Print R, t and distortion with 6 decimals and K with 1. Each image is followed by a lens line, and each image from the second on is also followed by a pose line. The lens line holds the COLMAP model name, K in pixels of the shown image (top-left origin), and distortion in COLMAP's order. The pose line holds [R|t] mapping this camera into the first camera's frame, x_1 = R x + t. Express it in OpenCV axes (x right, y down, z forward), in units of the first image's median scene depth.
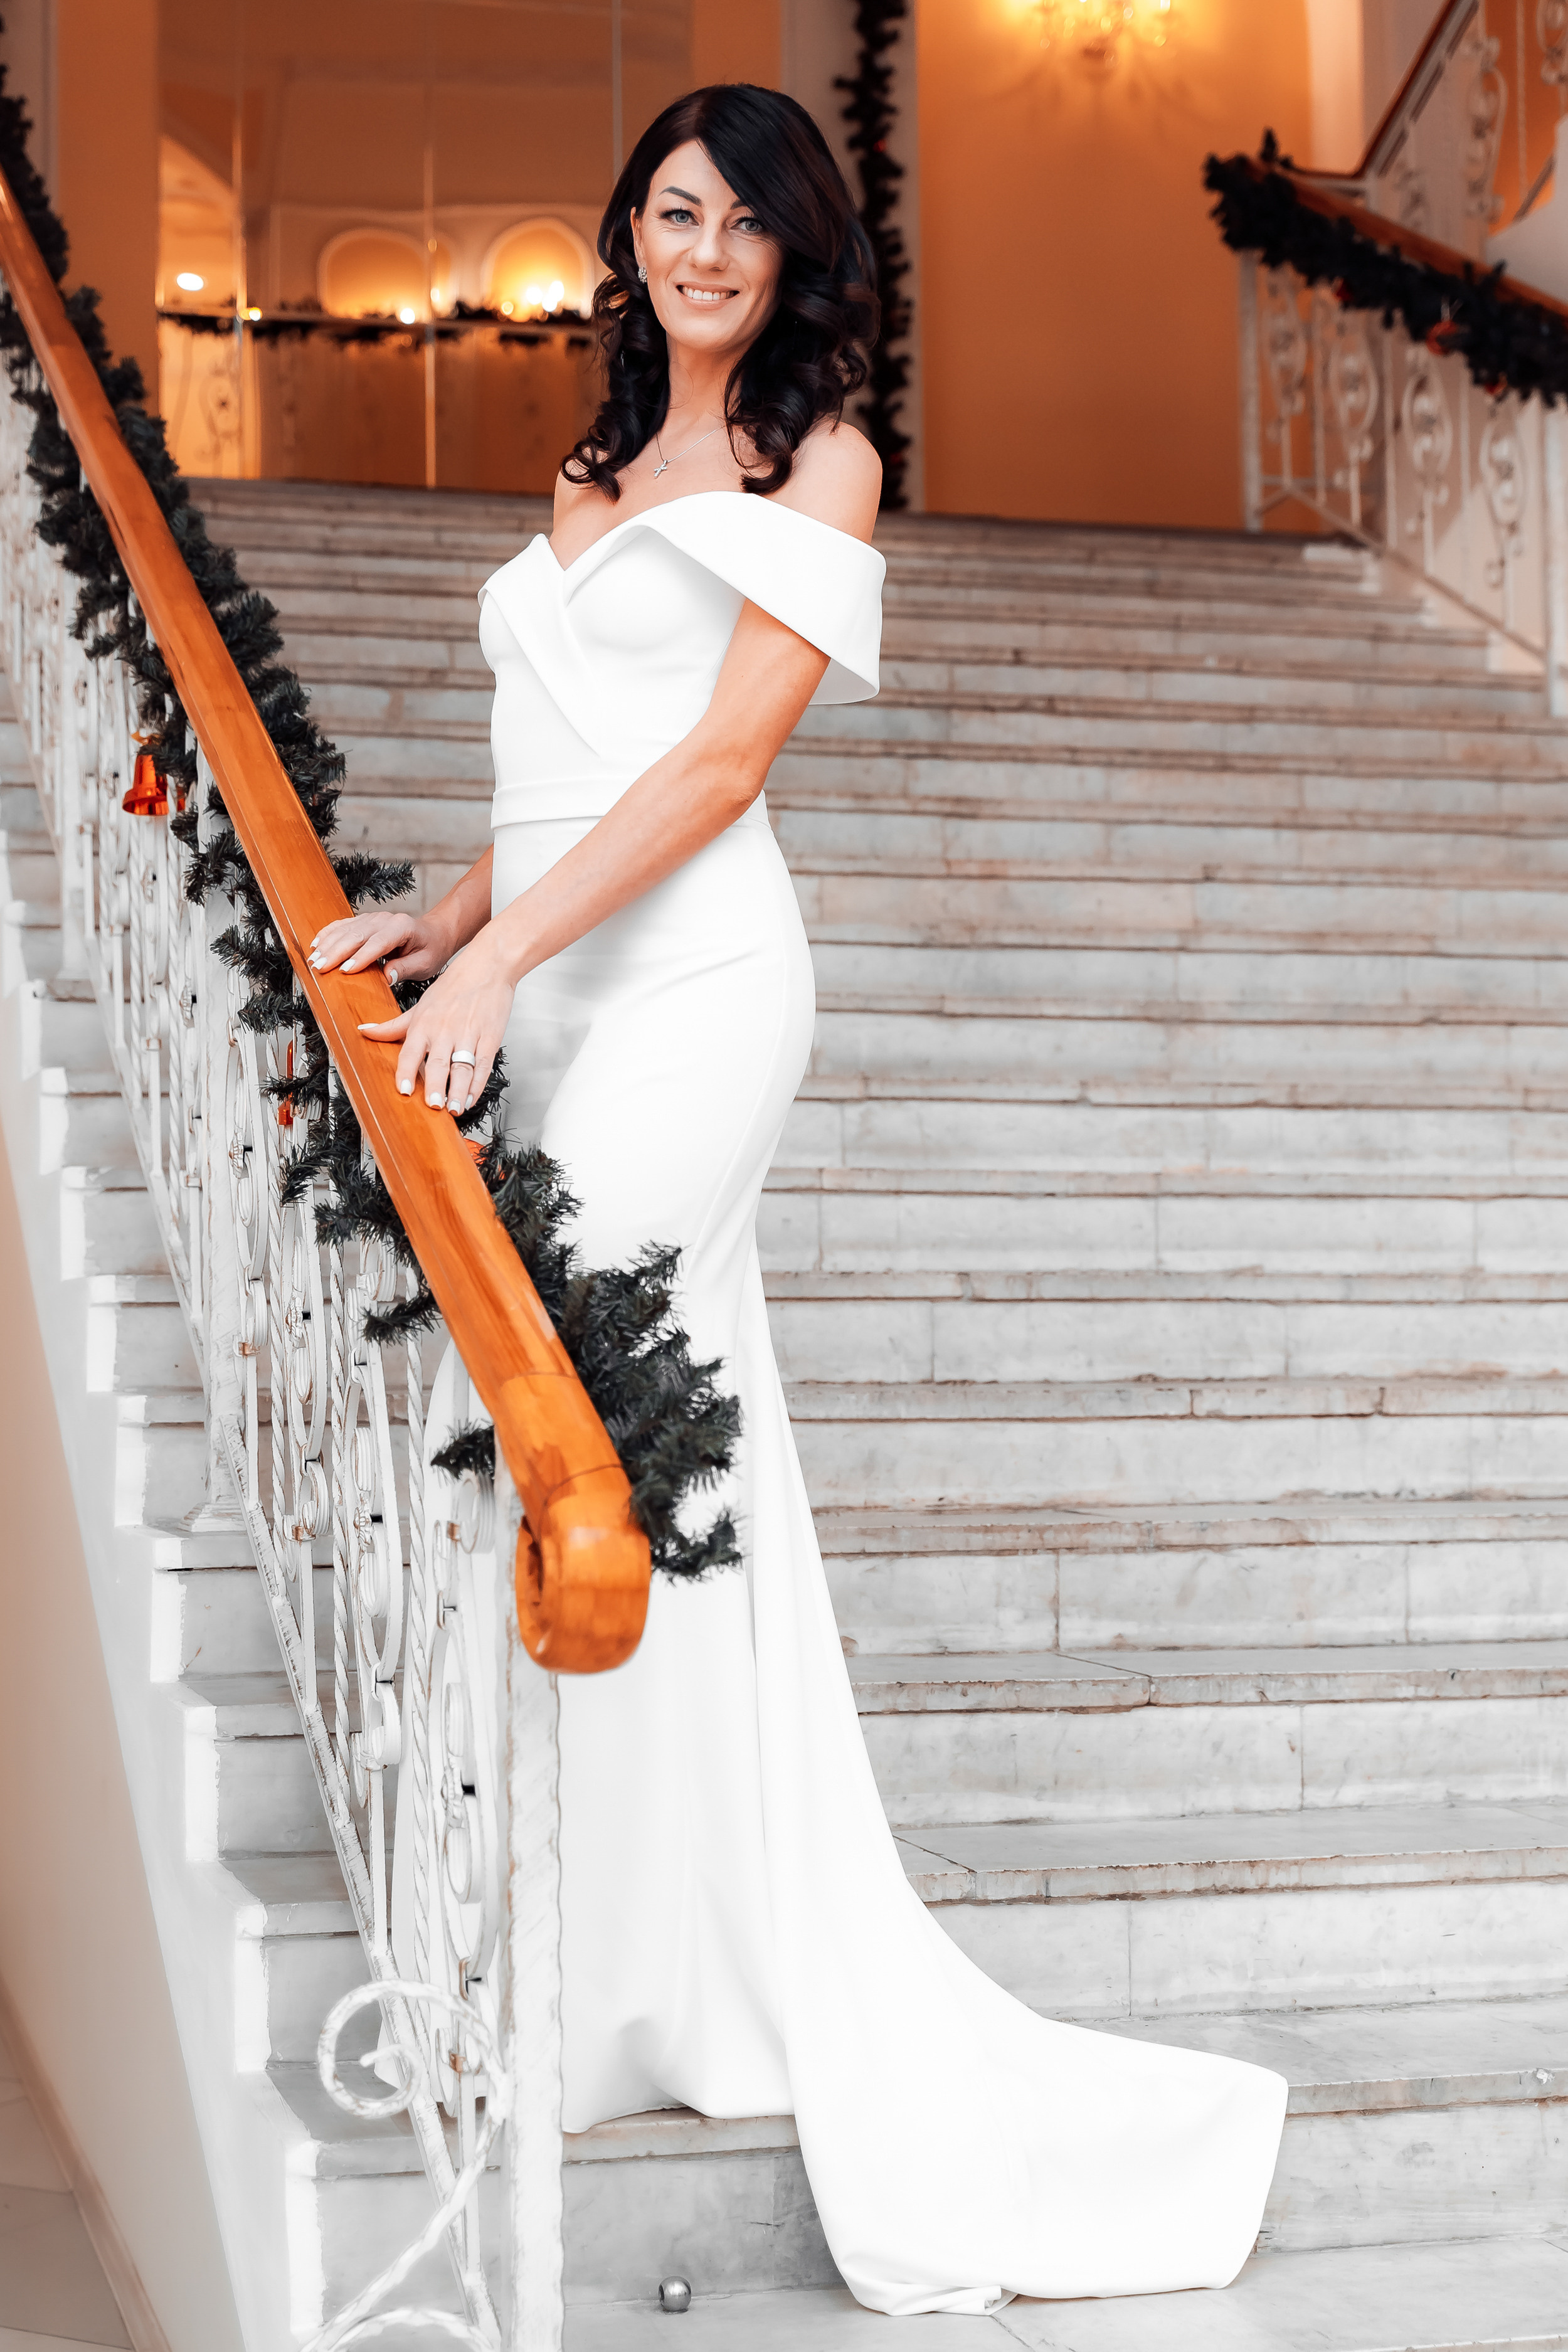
lens RADIAL K [[3369.3, 0, 761.8], [0, 3369.3, 1196.4], [0, 0, 1]] dist [0.015399, 0.000000]
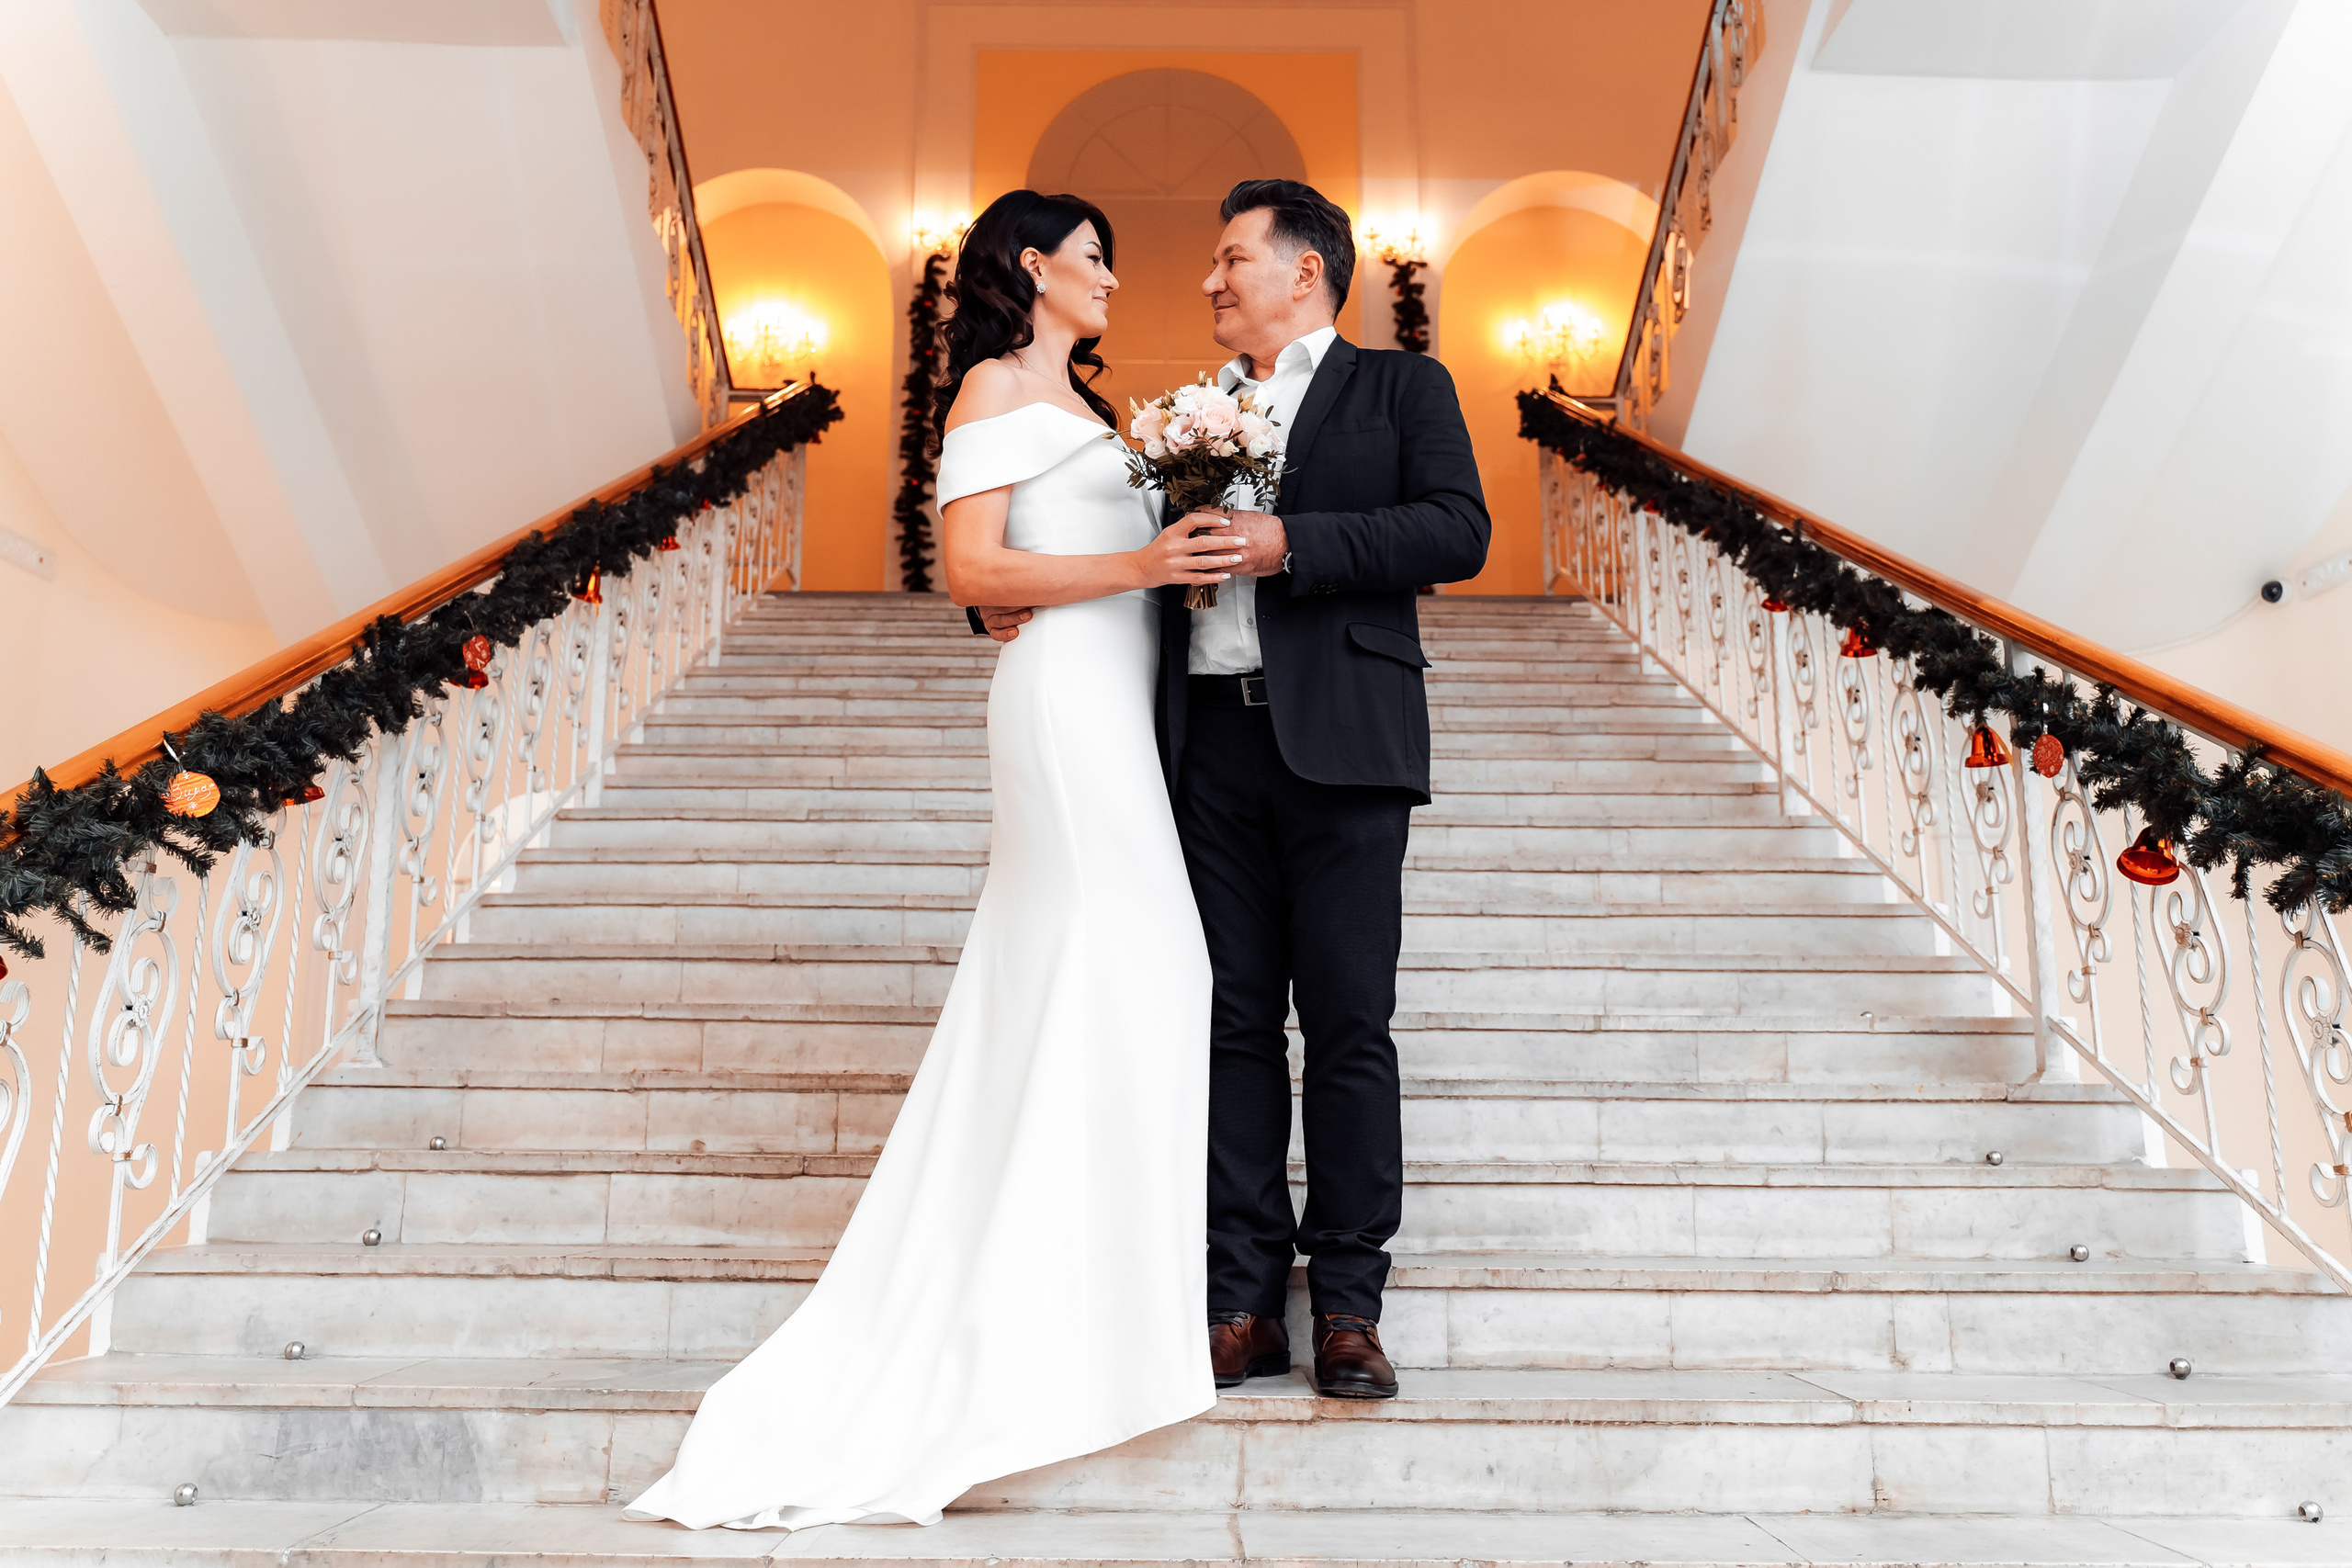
lens RADIAL K [[1832.8, 0, 1187.3], [0, 1832.8, 786.8], [0, 0, 1]] dist [-0.000464, 0.012742]
pose [[0.968643, -0.033127, -0.246238, 0.326169], [-0.004116, 0.988796, -0.149216, 0.063551], [0.248422, 0.145550, 0.957654, 0.126979]]
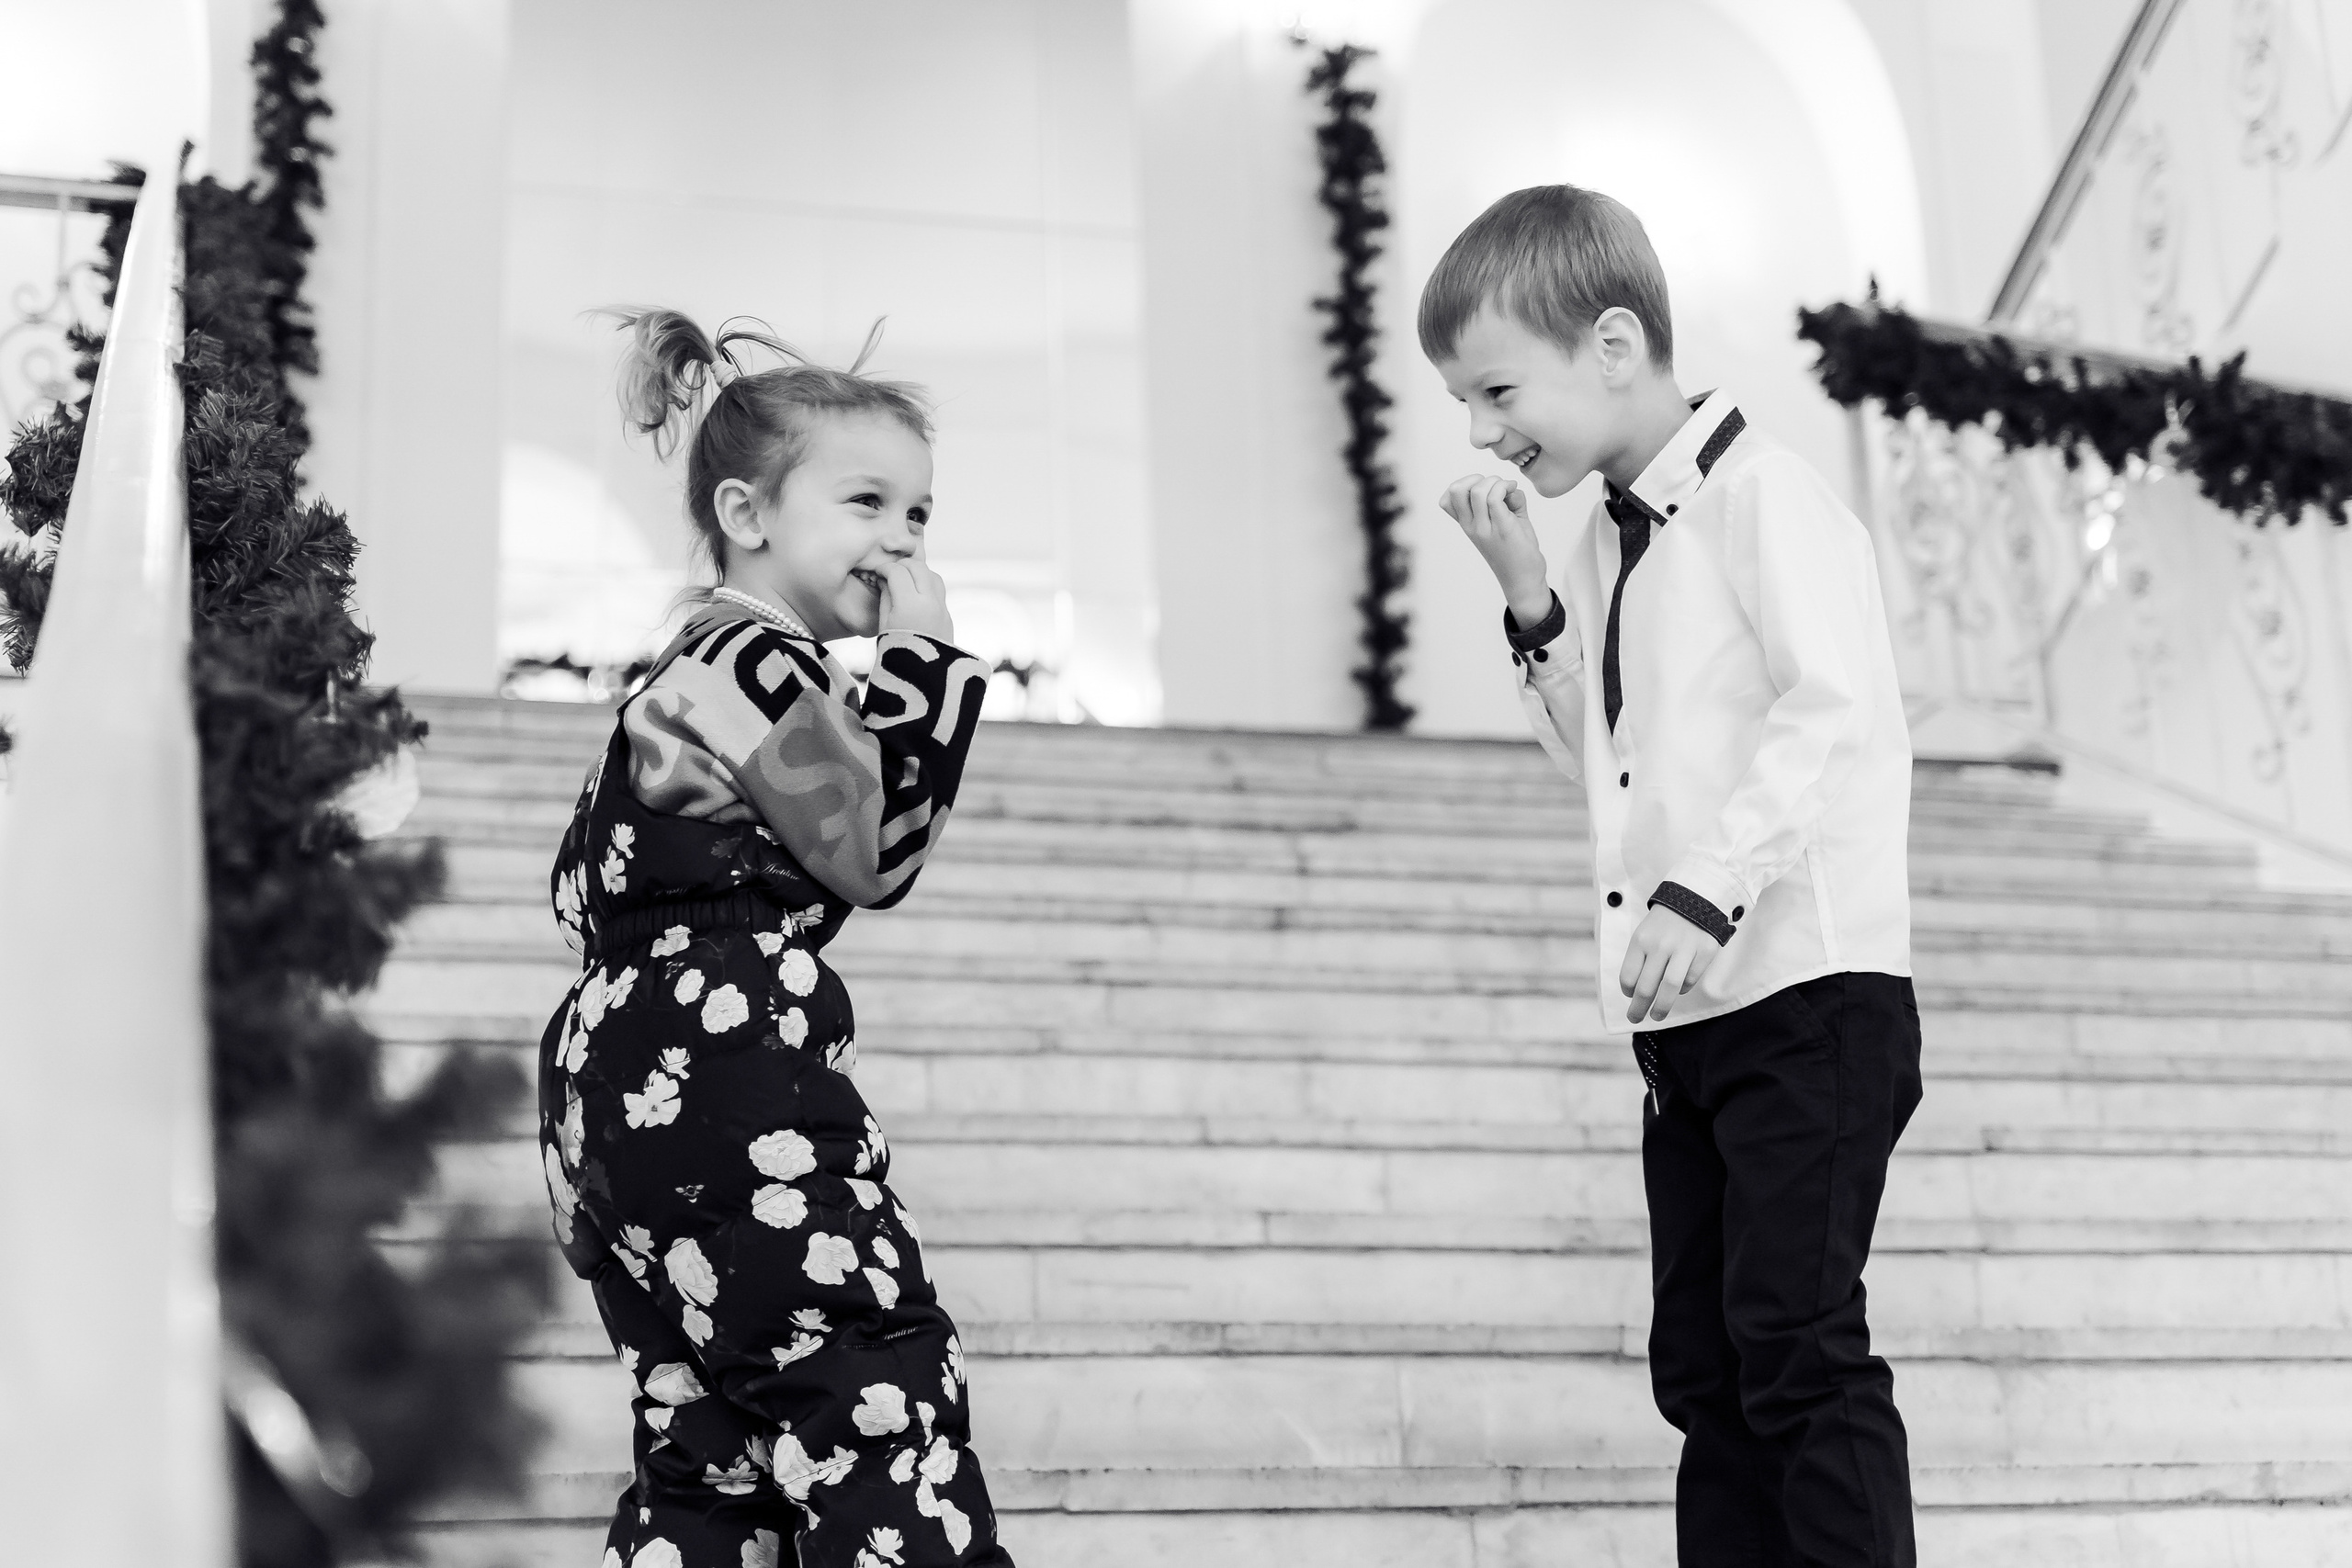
lens RADIAL K [[3498.2, 0, 1197.2], [0, 3498.2, 787.3], [0, 0, 1]] dist [-0.024959, 0.000000]
pose [[0.999684, -0.024901, -0.003311, -0.014528], [0.023377, 0.970452, -0.240158, -0.006599], [0.009193, 0.240005, 0.970728, 0.384563]]
